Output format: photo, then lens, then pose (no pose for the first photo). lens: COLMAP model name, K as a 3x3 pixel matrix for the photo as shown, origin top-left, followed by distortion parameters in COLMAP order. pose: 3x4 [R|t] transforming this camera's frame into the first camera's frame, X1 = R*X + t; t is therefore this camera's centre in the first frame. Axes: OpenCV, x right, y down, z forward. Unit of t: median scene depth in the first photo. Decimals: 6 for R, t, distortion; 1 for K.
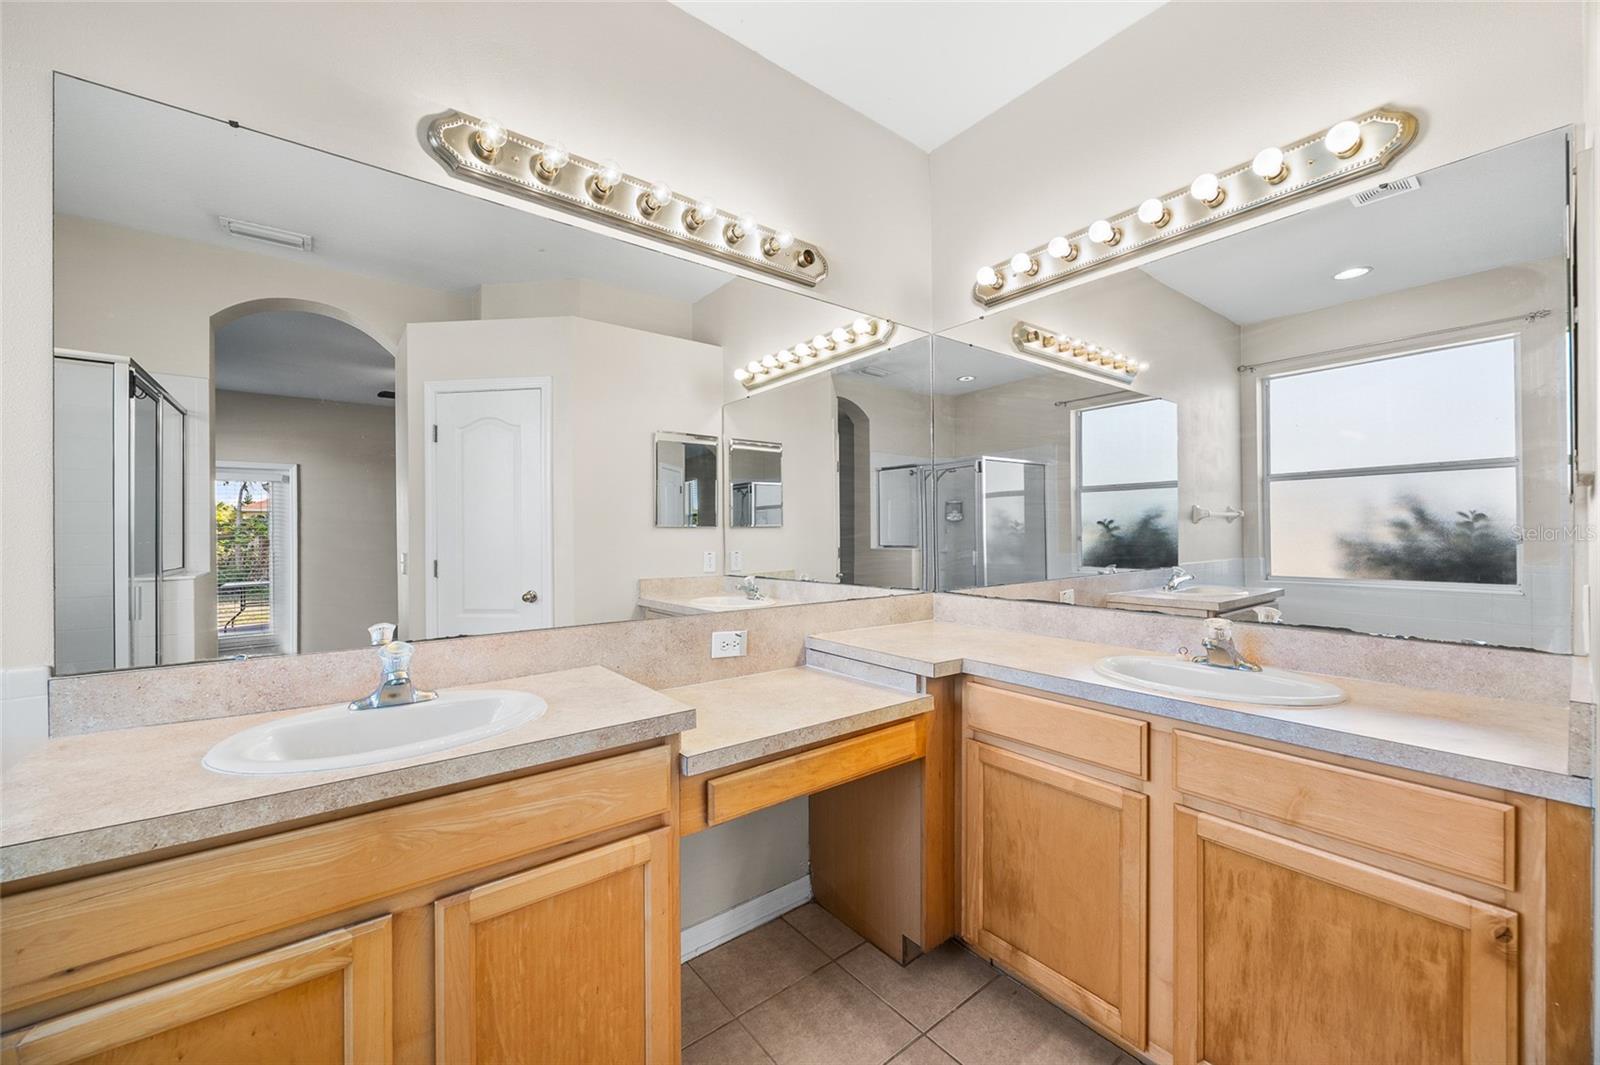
lens RADIAL K [[620.2, 0, 798.2], [0, 620.2, 533.2], [0, 0, 1]] dist [-0.003649, -0.000067]
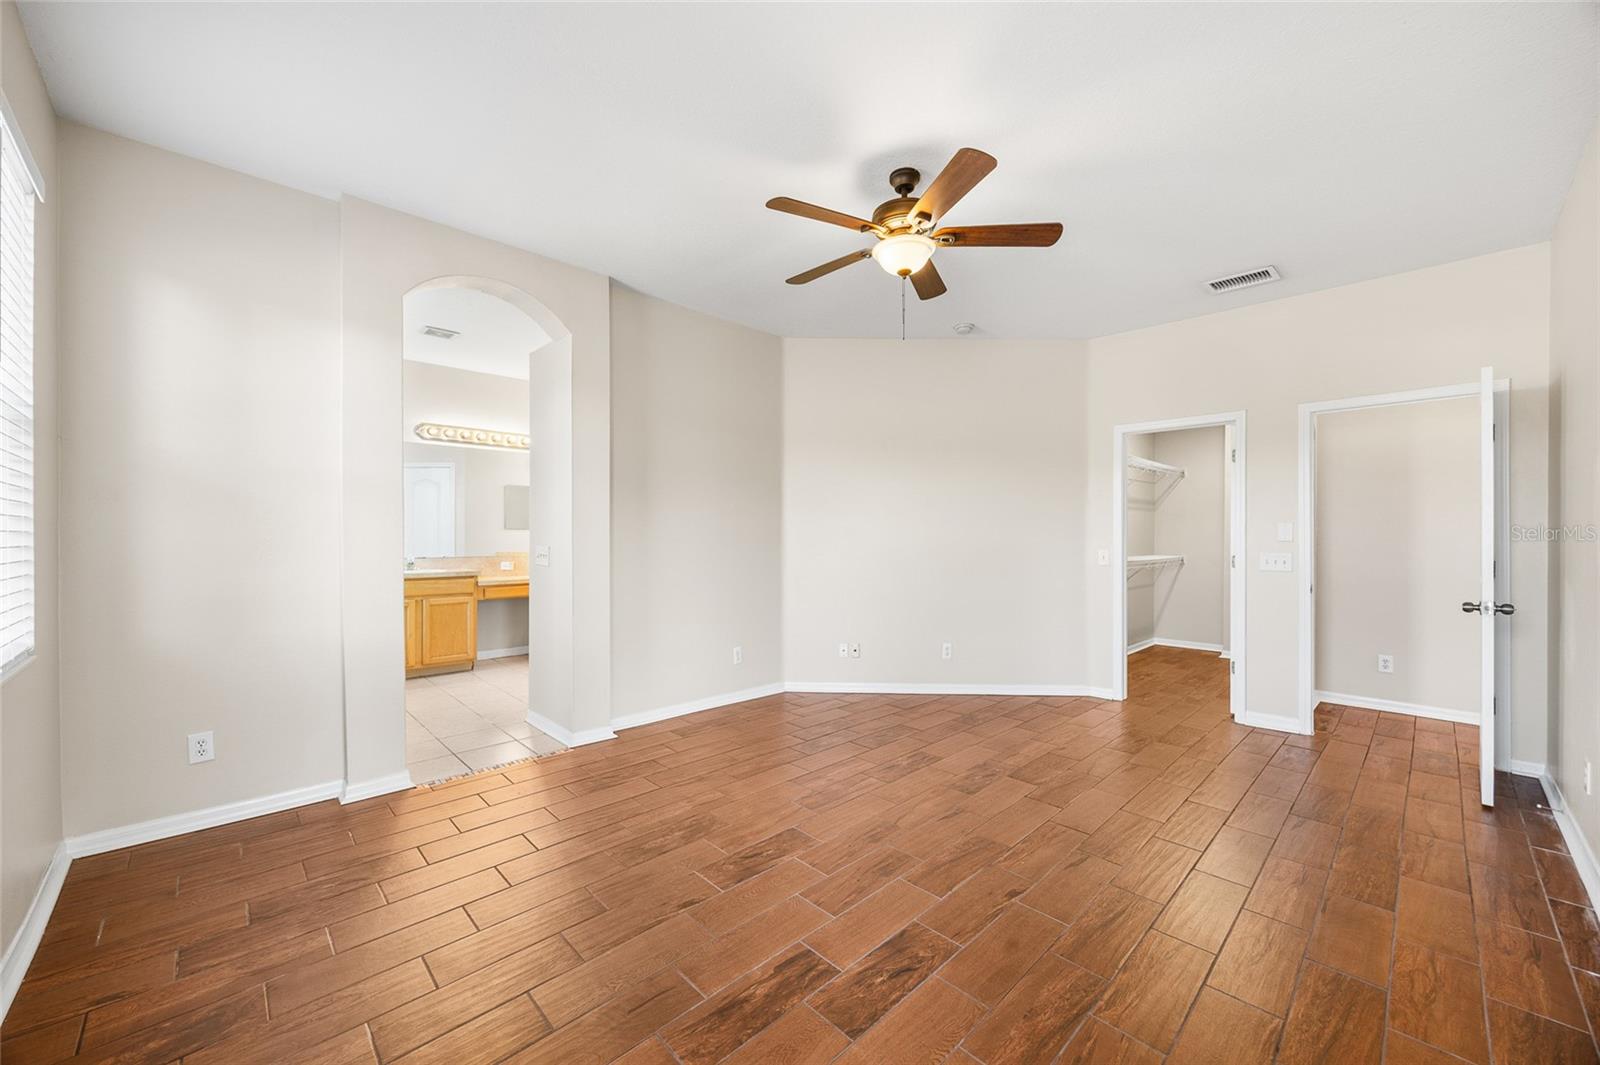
lens RADIAL K [[620.2, 0, 796.6], [0, 620.2, 532.8], [0, 0, 1]] dist [-0.003649, -0.000067]
pose [[0.994820, 0.004570, 0.101547, 1.510169], [-0.004463, 0.999989, -0.001276, 0.003723], [-0.101551, 0.000816, 0.994830, -3.378789]]
